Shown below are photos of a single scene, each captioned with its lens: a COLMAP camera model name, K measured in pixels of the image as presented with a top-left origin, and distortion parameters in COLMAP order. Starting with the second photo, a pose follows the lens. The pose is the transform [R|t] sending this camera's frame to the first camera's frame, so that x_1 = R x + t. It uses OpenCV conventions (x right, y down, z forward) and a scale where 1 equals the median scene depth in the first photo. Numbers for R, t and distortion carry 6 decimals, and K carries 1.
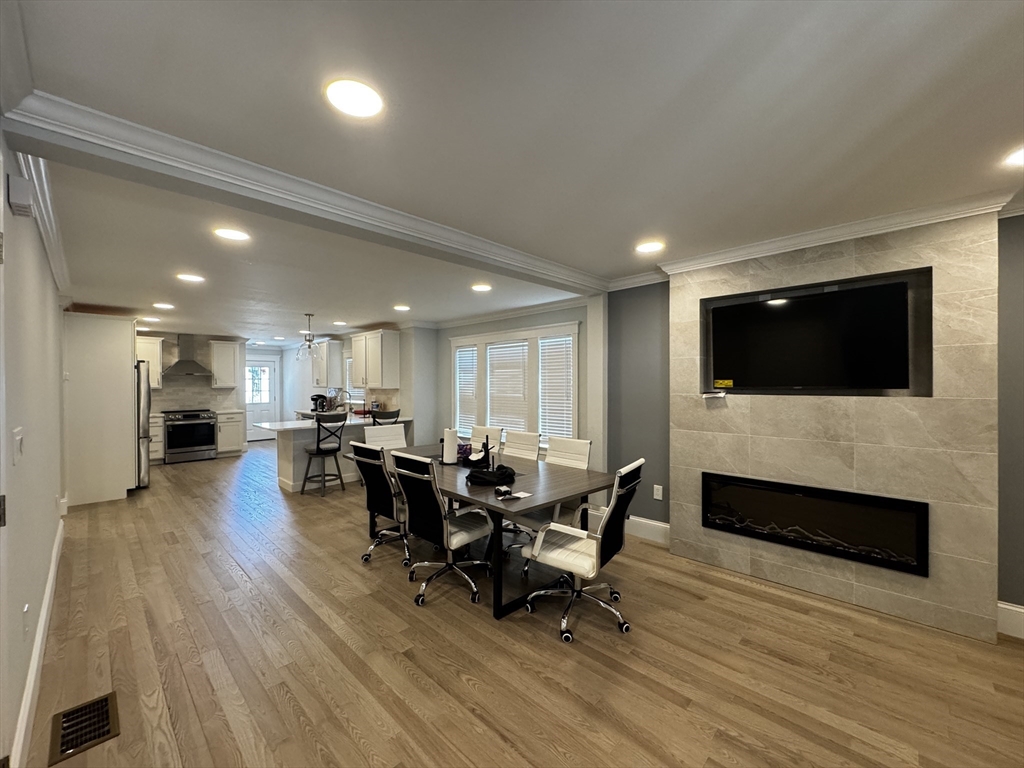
lens RADIAL K [[408.8, 0, 512.0], [0, 408.8, 384.0], [0, 0, 1]] dist [-0.001123, 0.000027]
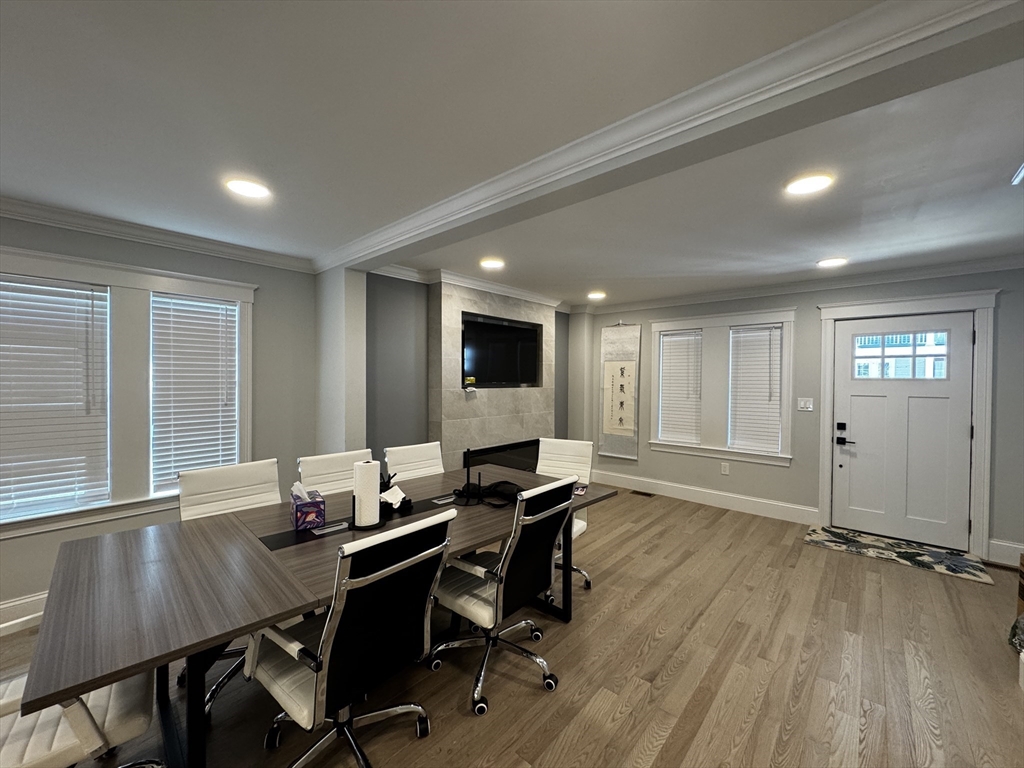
lens RADIAL K [[408.8, 0, 512.0], [0, 408.8, 384.0], [0, 0, 1]] dist [-0.001123, 0.000027]
pose [[-0.039208, -0.008394, 0.999196, -1.046145], [-0.003724, 0.999959, 0.008255, -0.000600], [-0.999224, -0.003397, -0.039237, 1.227061]]
